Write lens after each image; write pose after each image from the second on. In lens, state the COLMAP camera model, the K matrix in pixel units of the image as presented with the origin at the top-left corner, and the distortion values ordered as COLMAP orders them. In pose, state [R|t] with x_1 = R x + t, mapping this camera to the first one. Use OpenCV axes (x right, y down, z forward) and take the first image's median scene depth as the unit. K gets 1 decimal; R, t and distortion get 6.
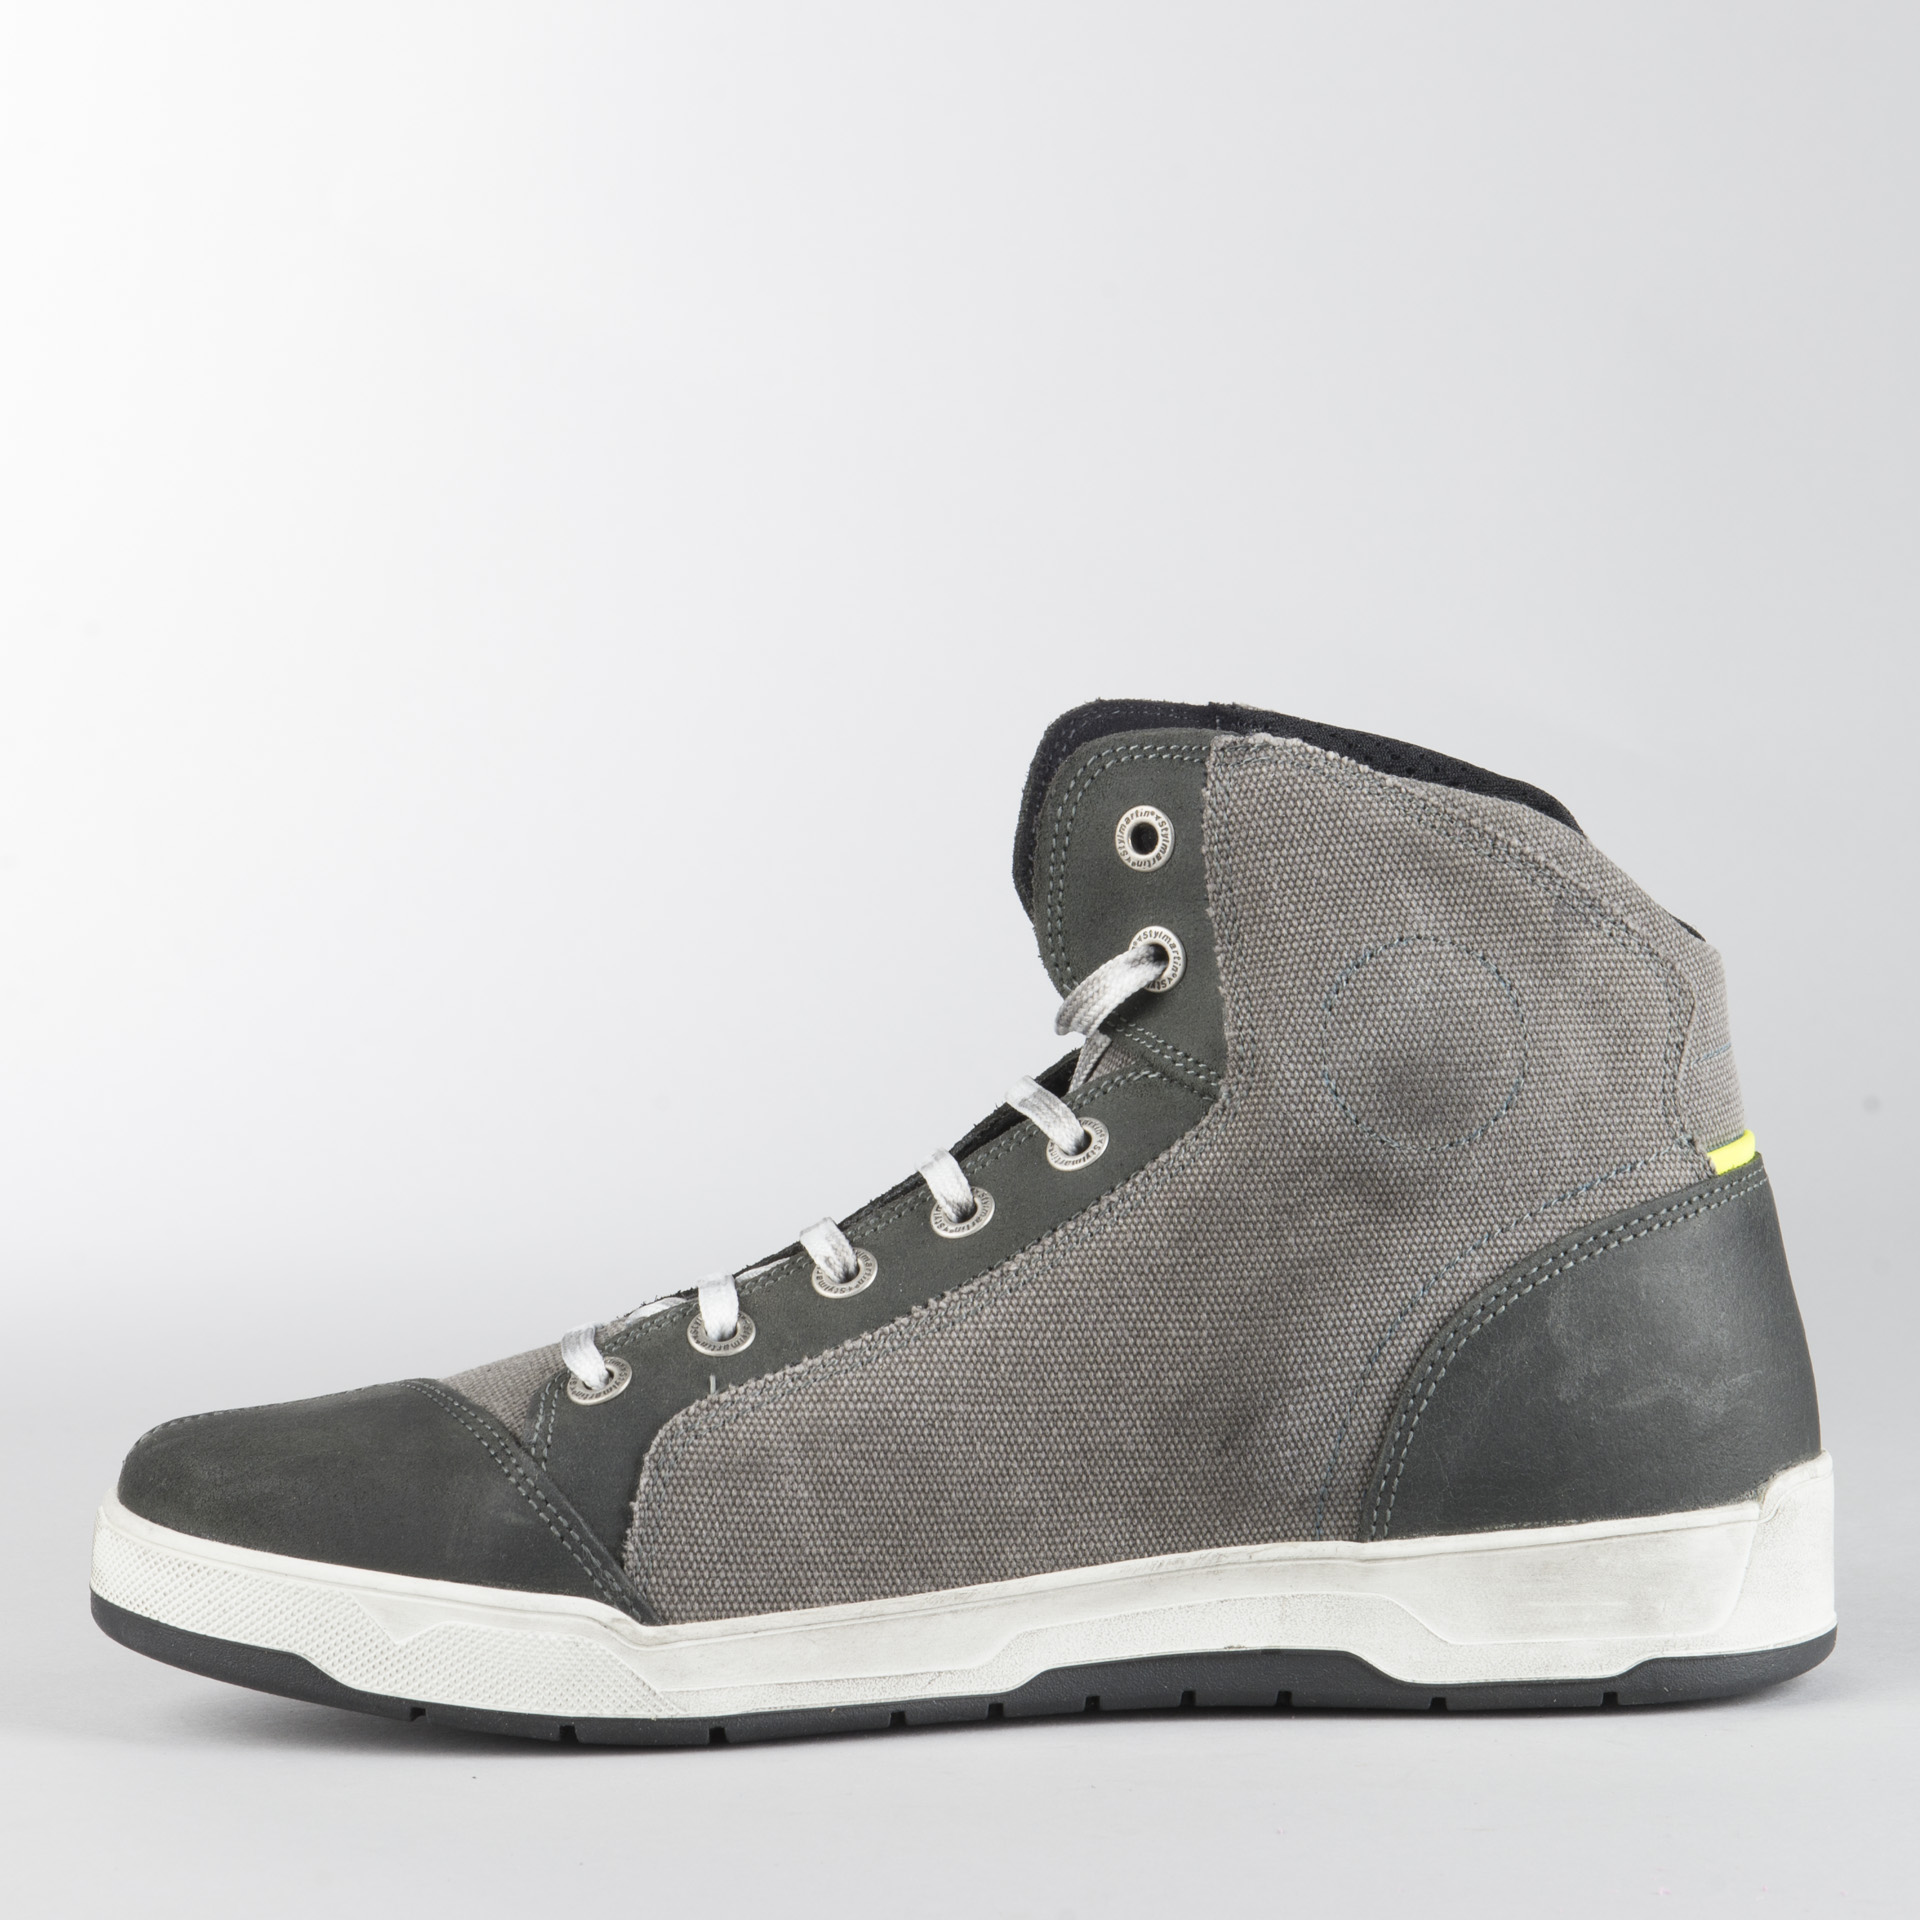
lens RADIAL K [[9882.5, 0, 960.0], [0, 9882.5, 960.0], [0, 0, 1]] dist [-0.144670, -6.227855]
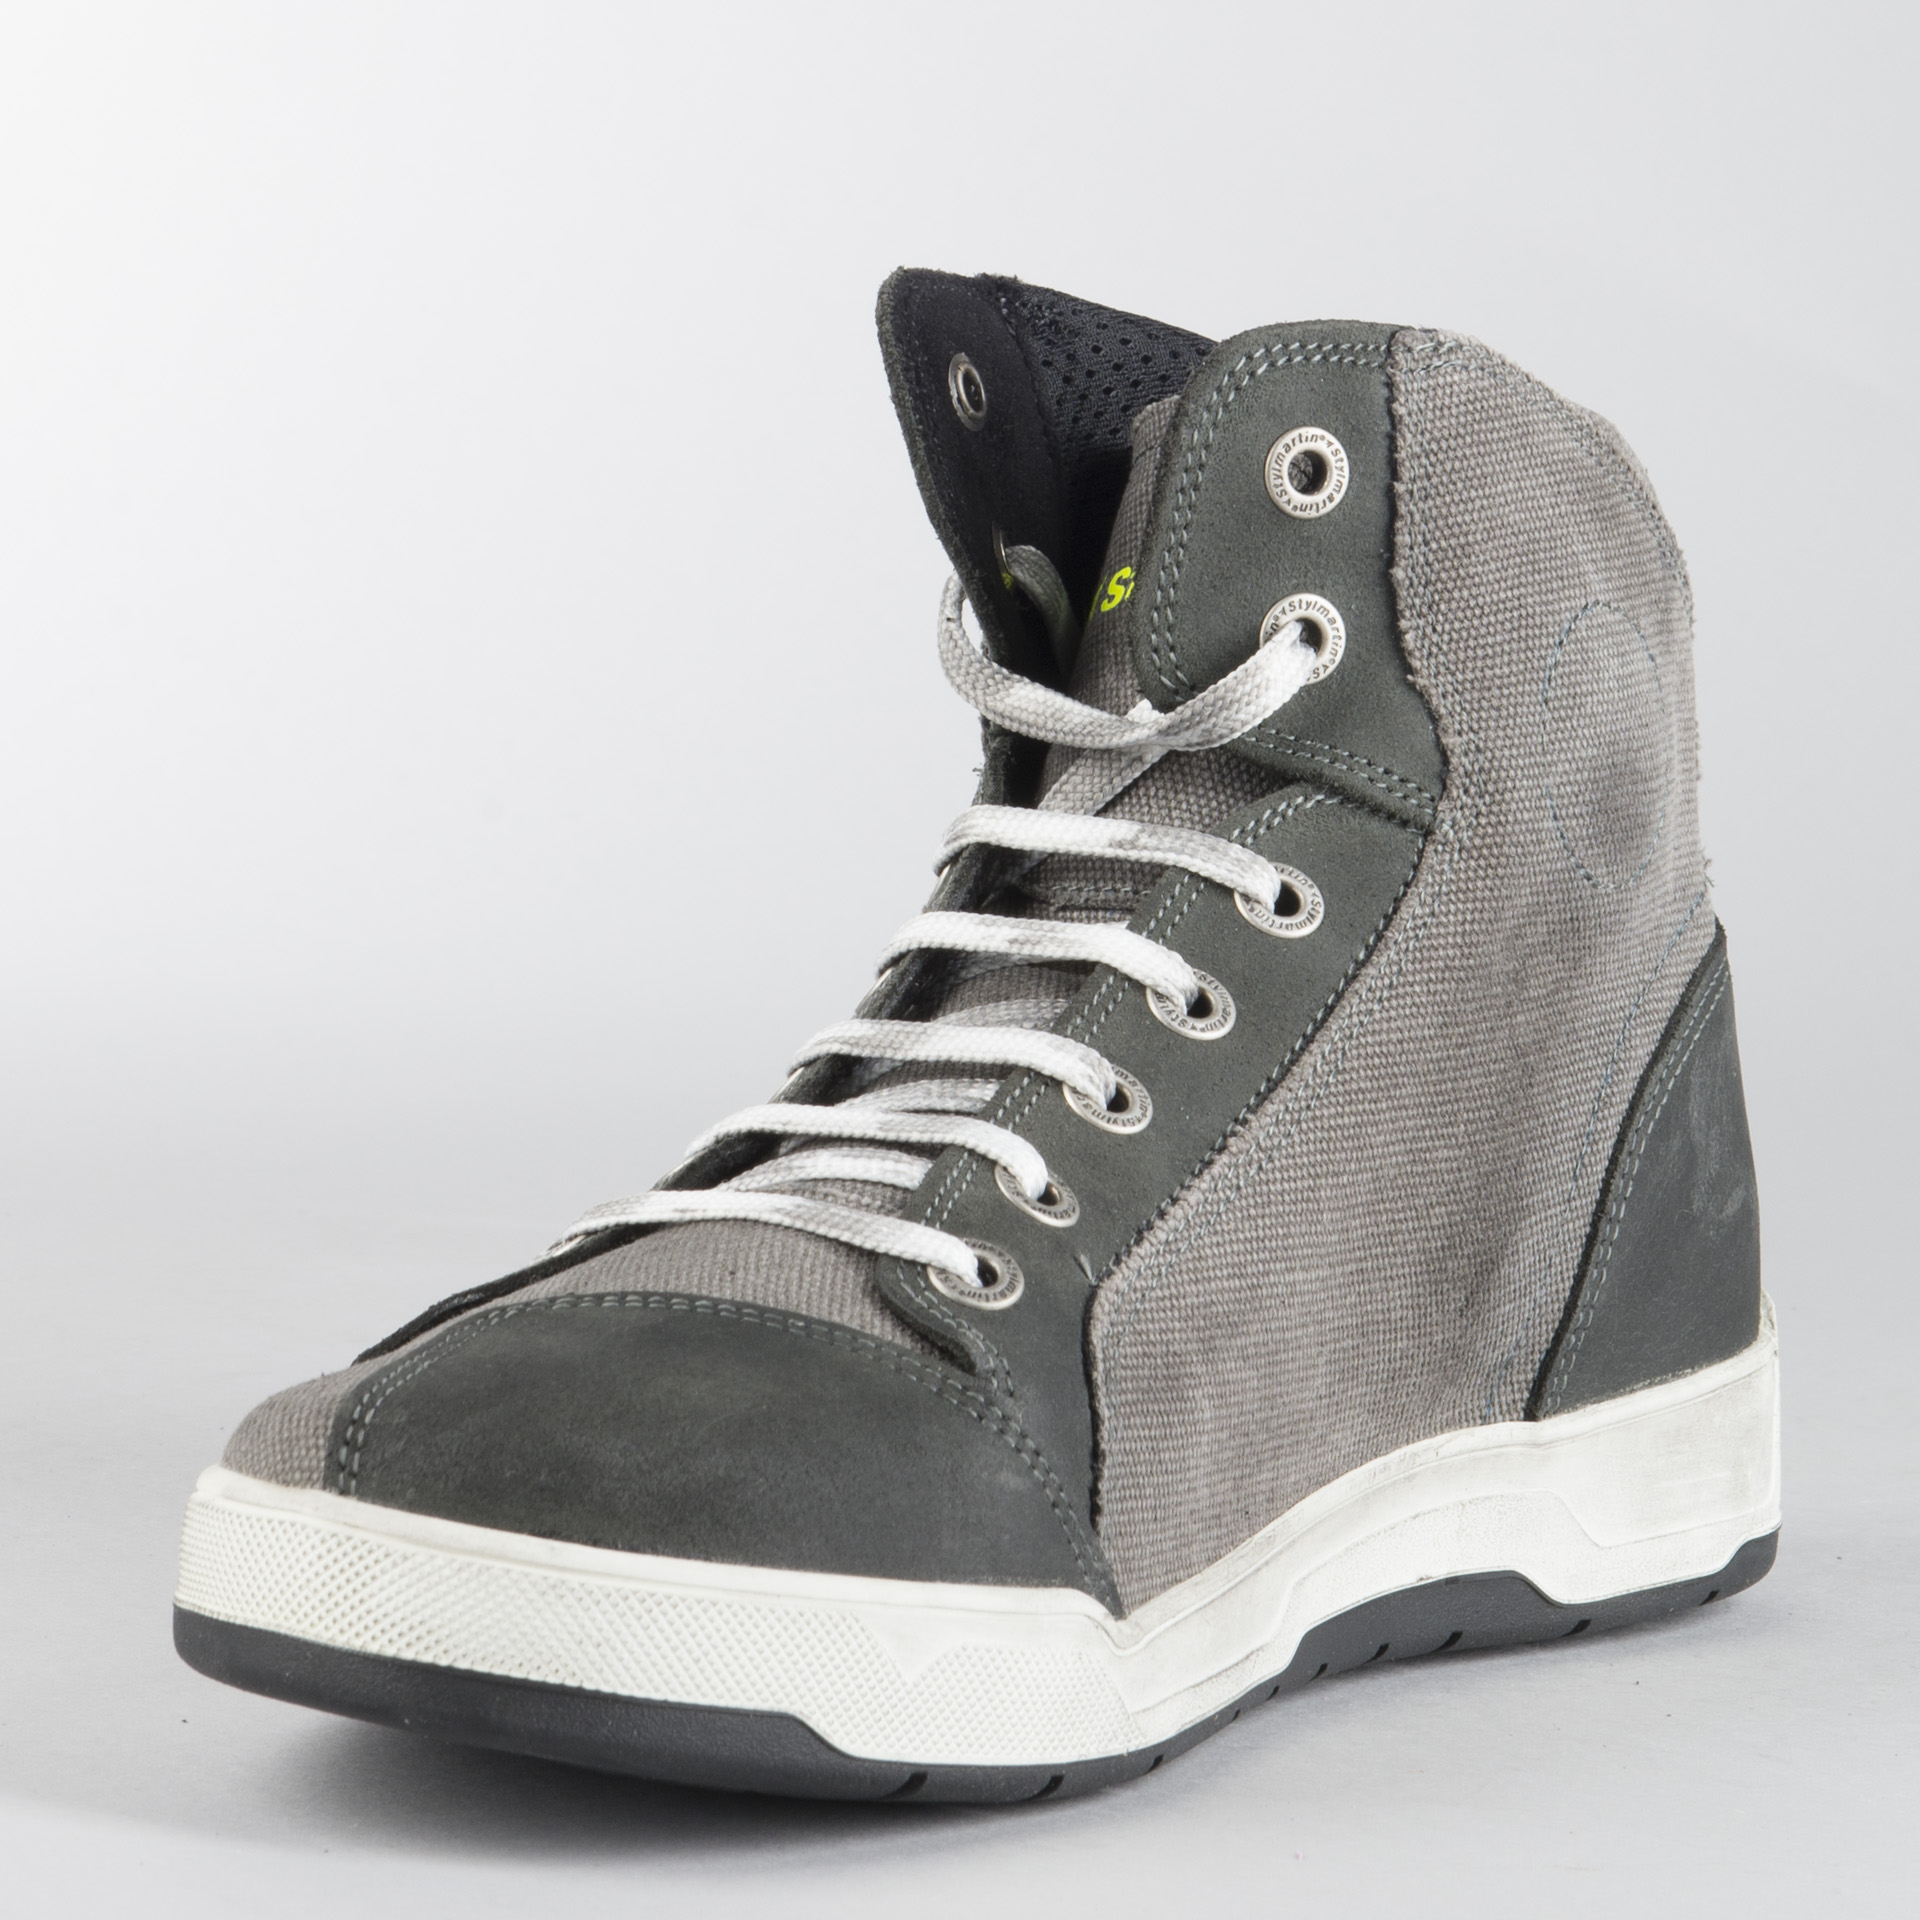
lens RADIAL K [[9882.5, 0, 960.0], [0, 9882.5, 960.0], [0, 0, 1]] dist [-0.144670, -6.227855]
pose [[0.683501, -0.043104, 0.728676, -0.529447], [0.007744, 0.998627, 0.051809, -0.014404], [-0.729908, -0.029769, 0.682897, 0.526609]]
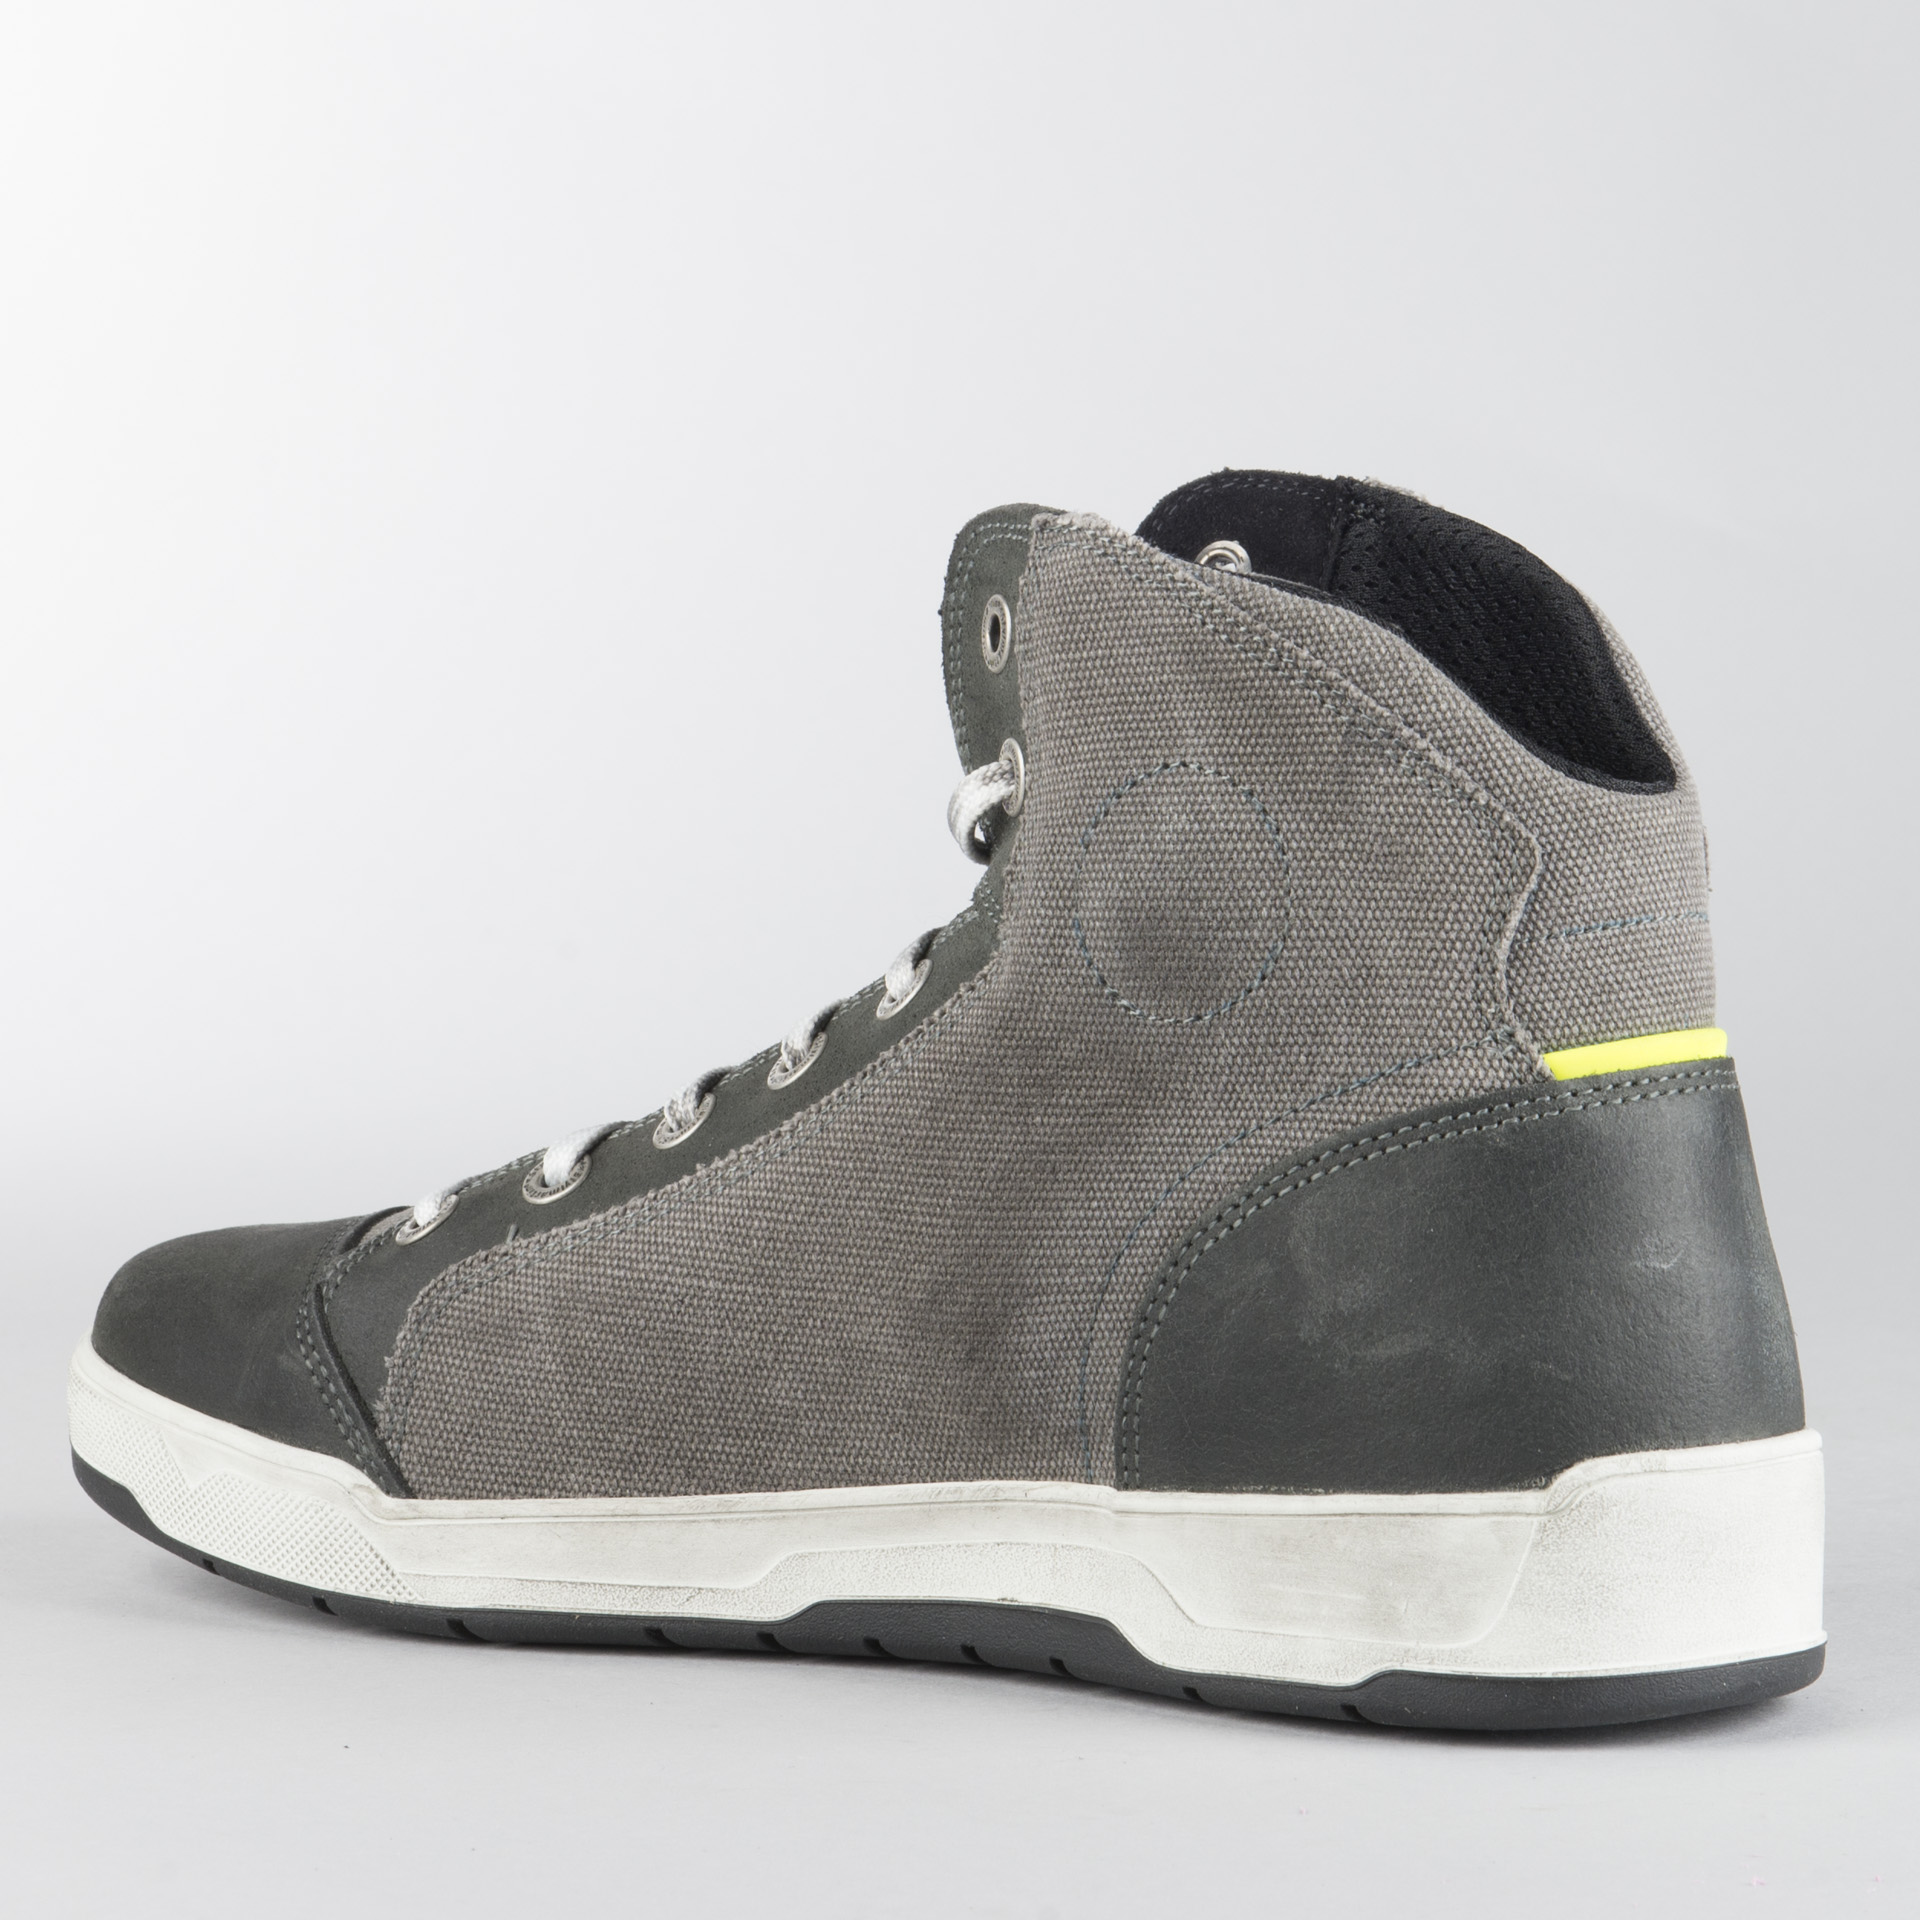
lens RADIAL K [[9882.5, 0, 960.0], [0, 9882.5, 960.0], [0, 0, 1]] dist [-0.144670, -6.227855]
pose [[0.656401, 0.055530, -0.752366, 0.655612], [-0.044344, 0.998403, 0.035002, -0.014031], [0.753108, 0.010387, 0.657815, 0.443673]]
